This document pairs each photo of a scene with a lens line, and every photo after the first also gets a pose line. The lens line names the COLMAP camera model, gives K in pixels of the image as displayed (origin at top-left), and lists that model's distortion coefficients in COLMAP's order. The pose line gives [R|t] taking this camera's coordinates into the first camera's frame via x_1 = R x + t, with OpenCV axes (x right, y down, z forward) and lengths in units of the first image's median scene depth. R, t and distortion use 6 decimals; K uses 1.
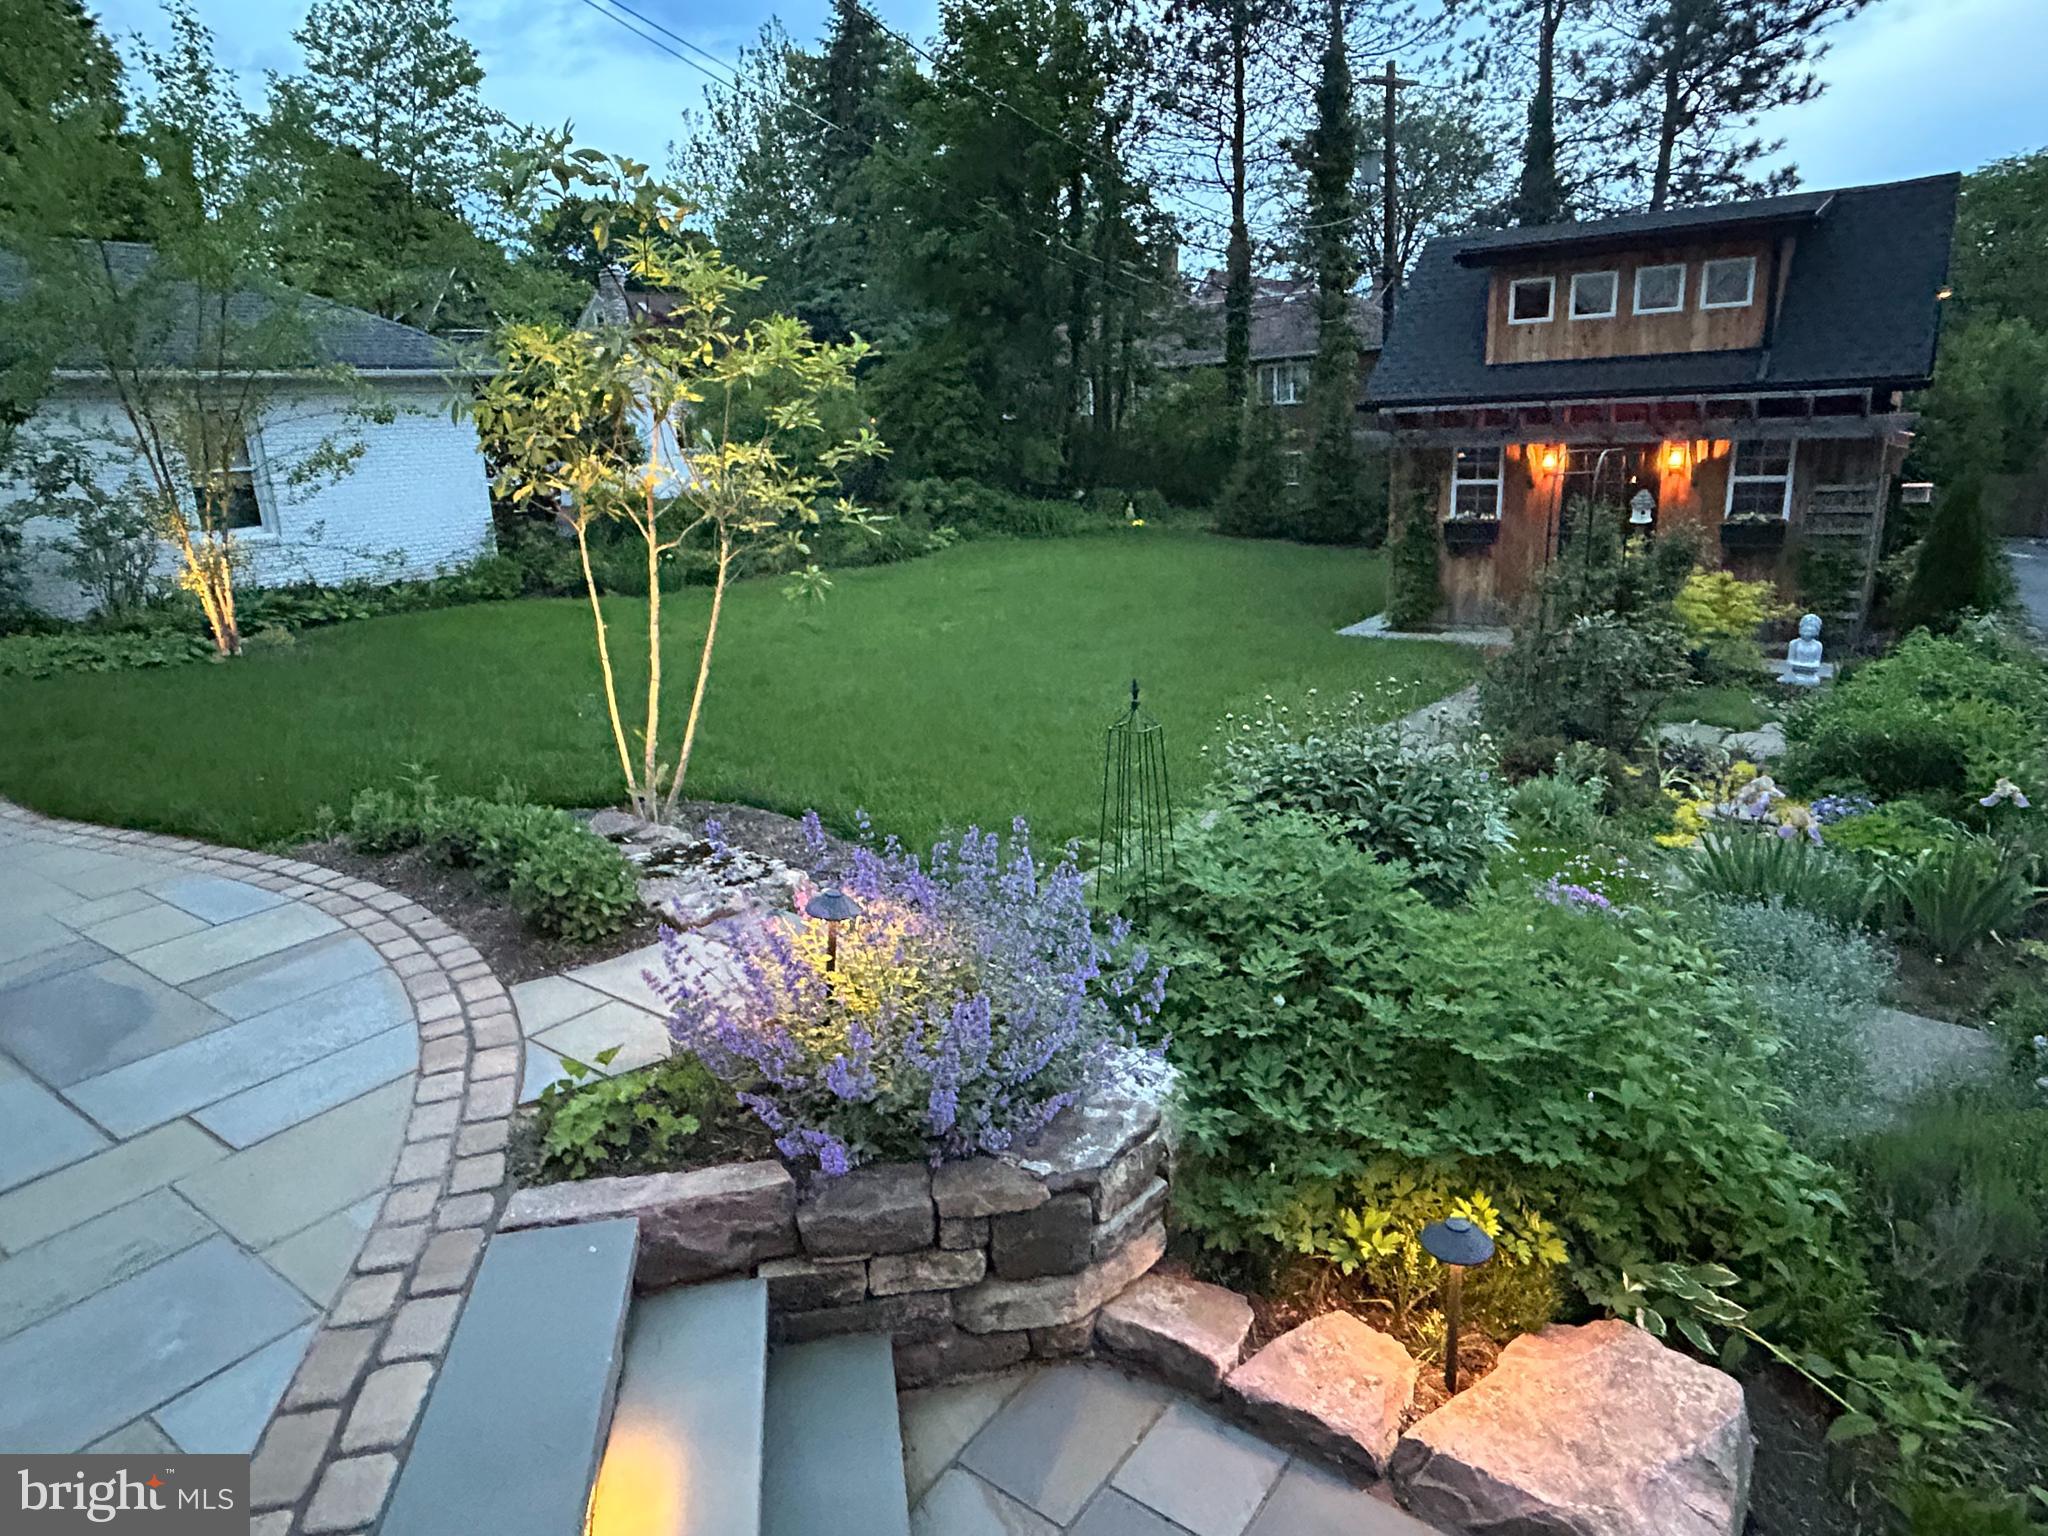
lens RADIAL K [[1219.2, 0, 1033.9], [0, 1219.2, 761.5], [0, 0, 1]] dist [-0.009417, 0.003405]
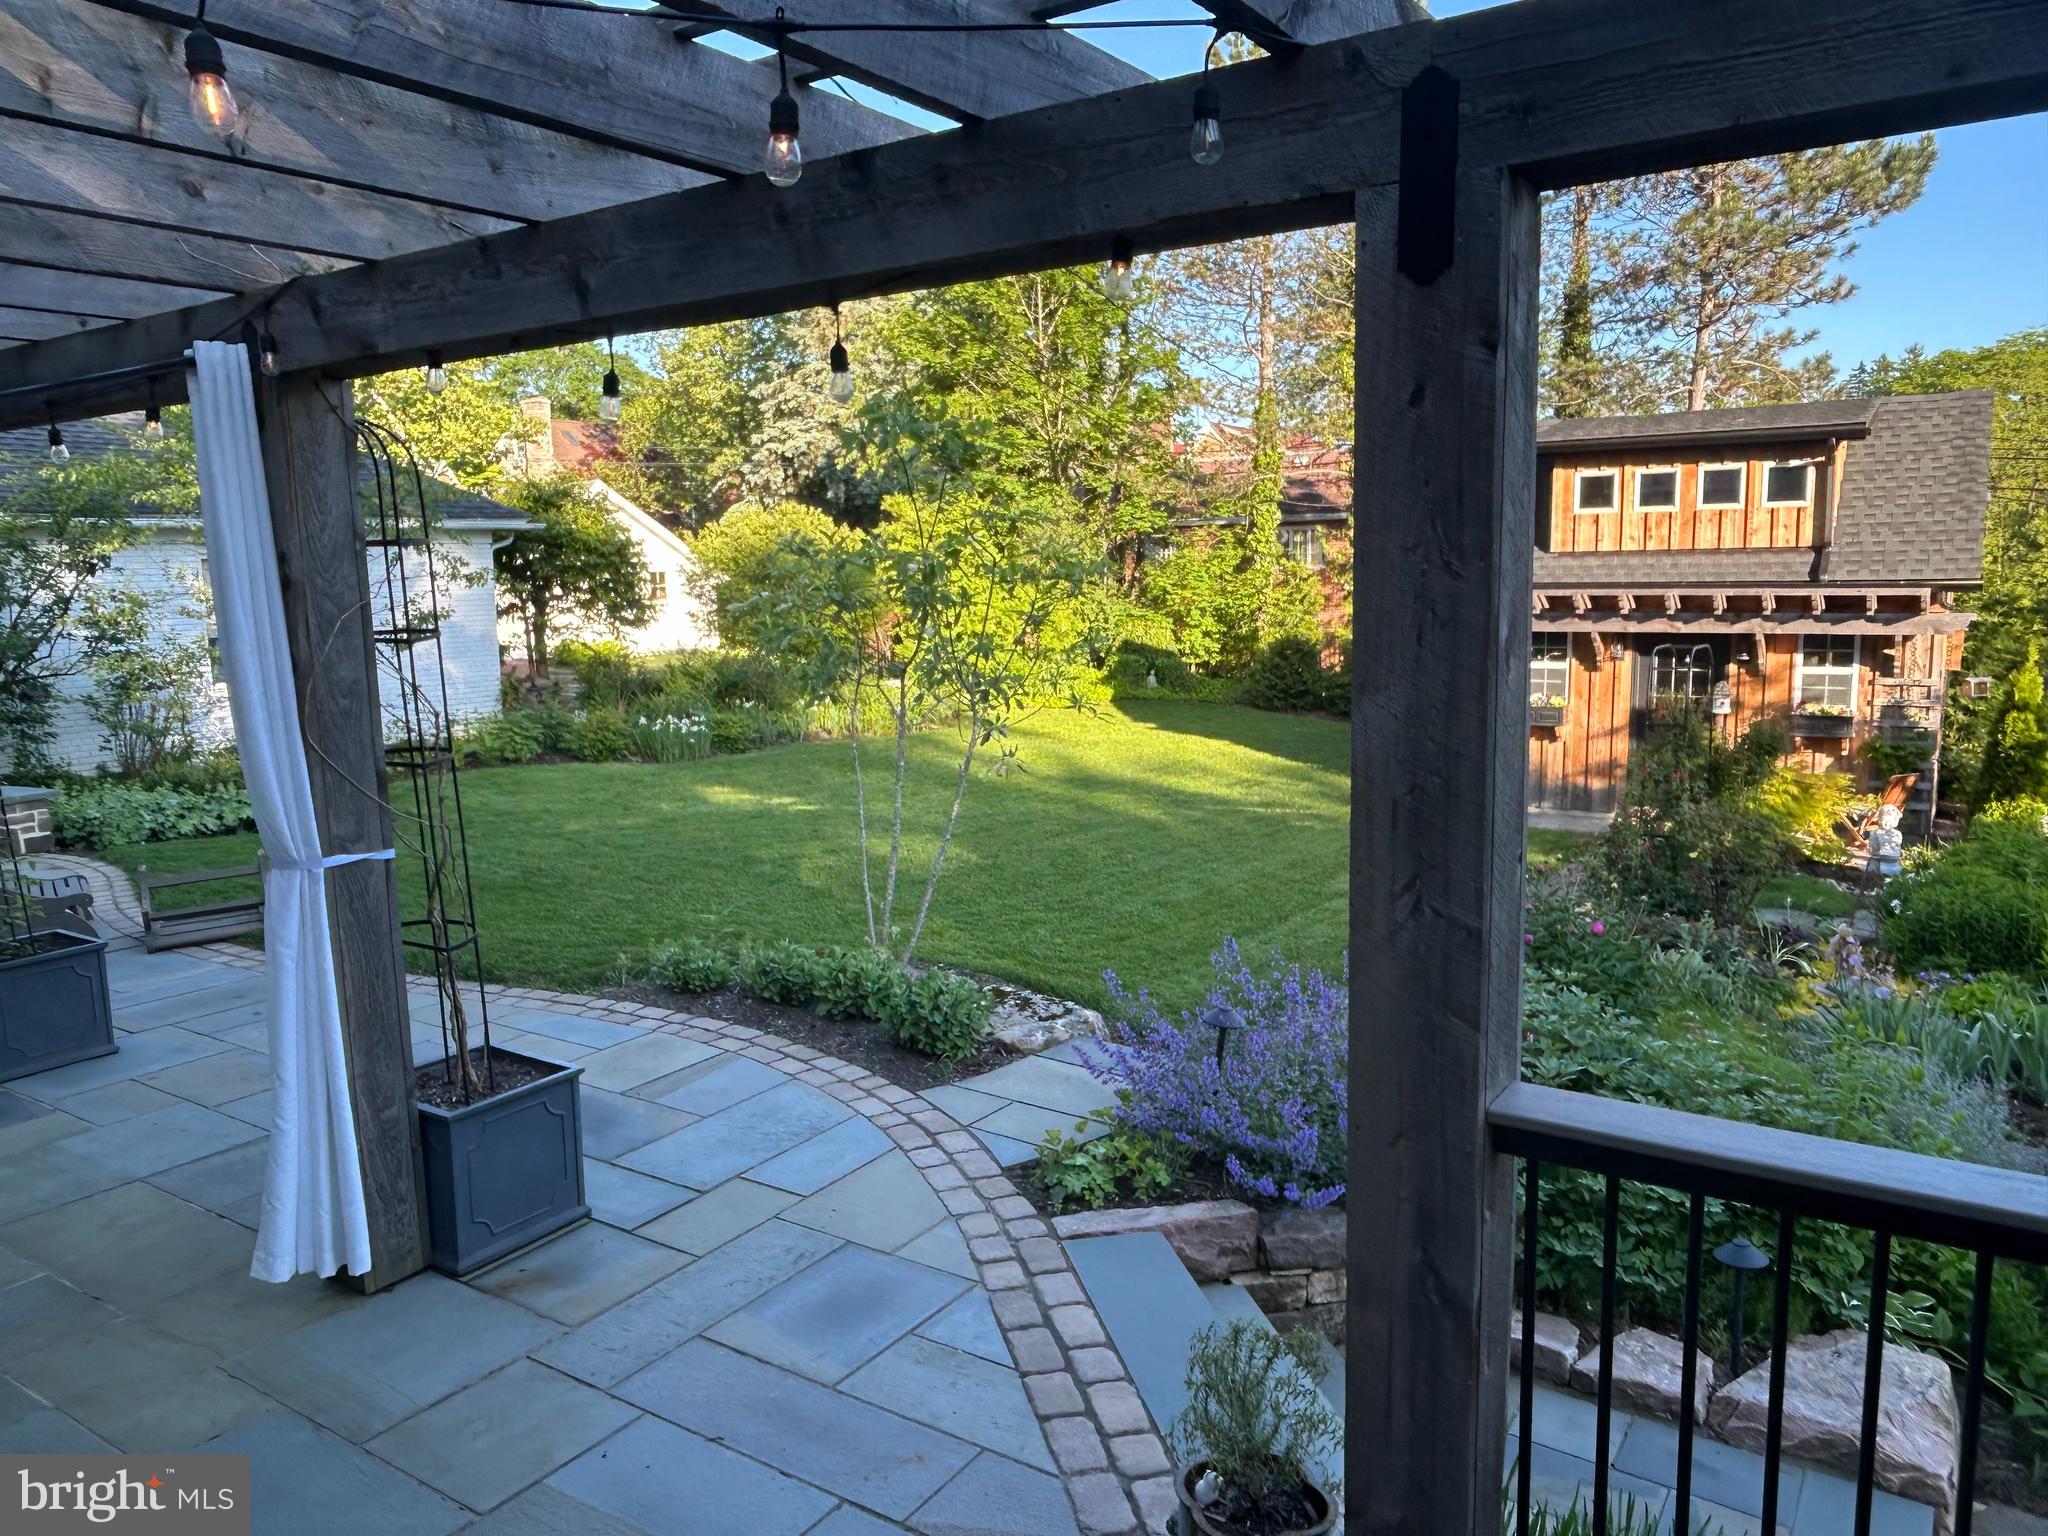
lens RADIAL K [[1454.0, 0, 1032.3], [0, 1454.0, 767.7], [0, 0, 1]] dist [-0.005304, -0.011844]
pose [[0.998417, 0.019932, 0.052595, -0.291492], [-0.012699, 0.990842, -0.134430, 0.042686], [-0.054792, 0.133549, 0.989526, -0.344066]]
